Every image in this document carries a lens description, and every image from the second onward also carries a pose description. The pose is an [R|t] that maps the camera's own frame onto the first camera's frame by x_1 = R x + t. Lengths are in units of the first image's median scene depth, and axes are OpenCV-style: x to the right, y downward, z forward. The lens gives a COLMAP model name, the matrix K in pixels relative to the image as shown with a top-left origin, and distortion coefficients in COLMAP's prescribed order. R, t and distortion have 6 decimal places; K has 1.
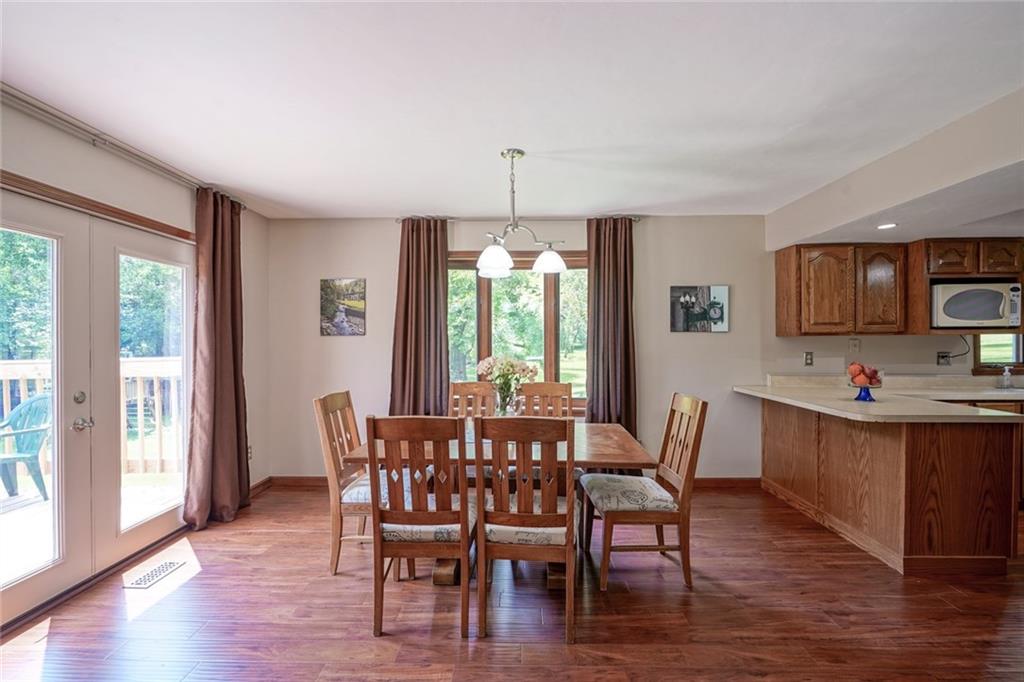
lens RADIAL K [[461.5, 0, 509.9], [0, 461.5, 345.0], [0, 0, 1]] dist [-0.010207, 0.003504]
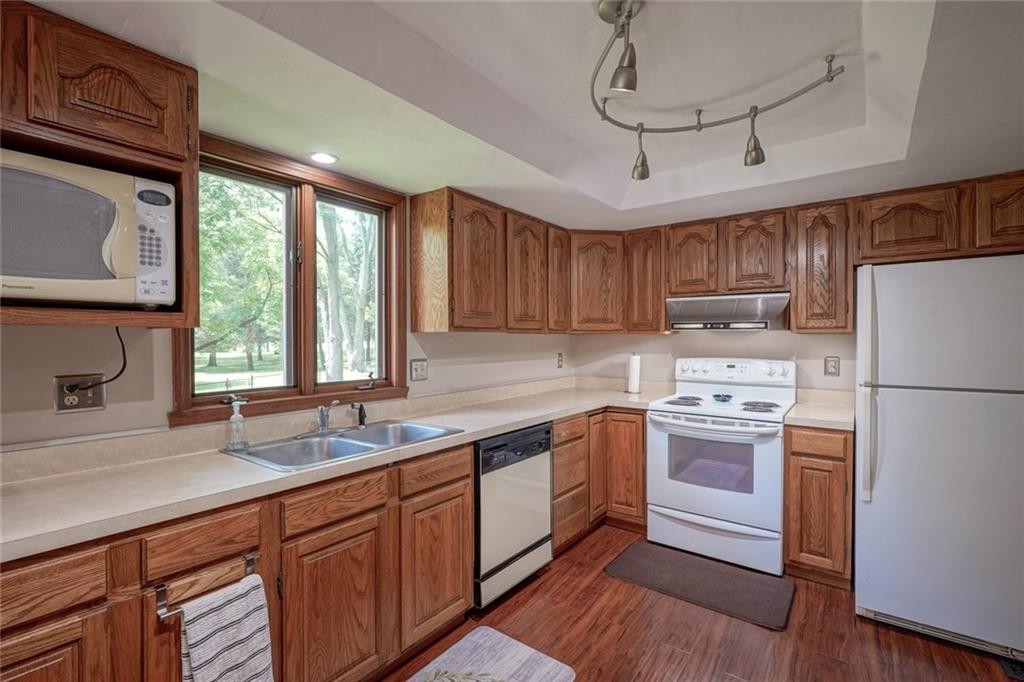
lens RADIAL K [[461.5, 0, 509.2], [0, 461.5, 344.6], [0, 0, 1]] dist [-0.010207, 0.003504]
pose [[0.596486, -0.005068, 0.802607, 0.934288], [0.004357, 0.999986, 0.003077, -0.009327], [-0.802612, 0.001662, 0.596500, 0.547653]]
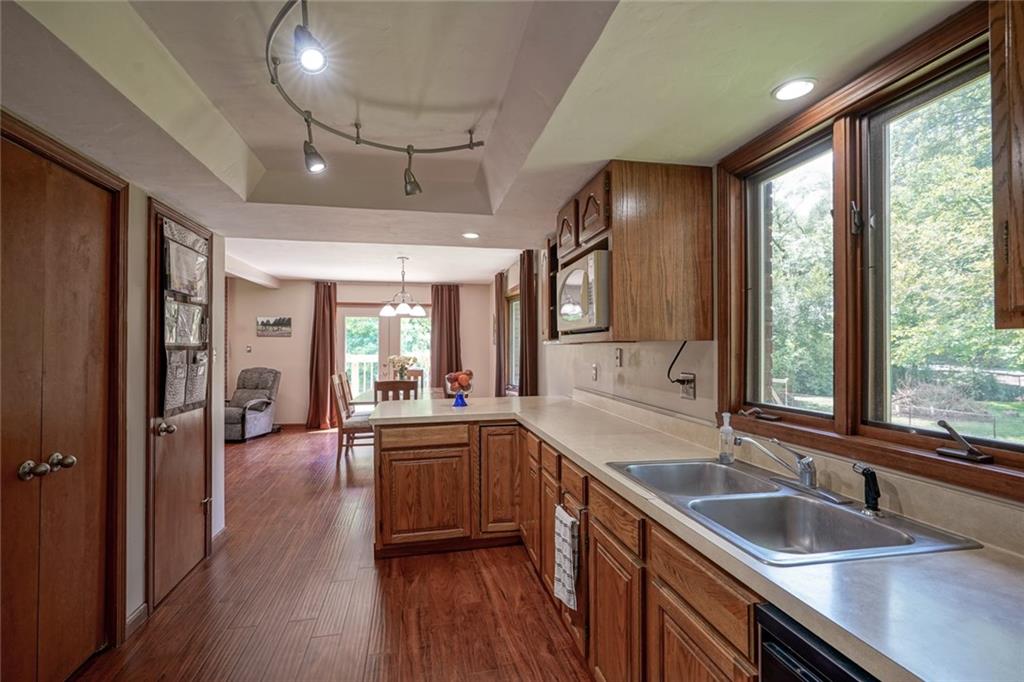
lens RADIAL K [[461.5, 0, 510.4], [0, 461.5, 343.6], [0, 0, 1]] dist [-0.010207, 0.003504]
pose [[0.220634, -0.004497, -0.975346, 1.558094], [-0.009468, 0.999932, -0.006753, -0.015176], [0.975311, 0.010724, 0.220577, 0.738119]]
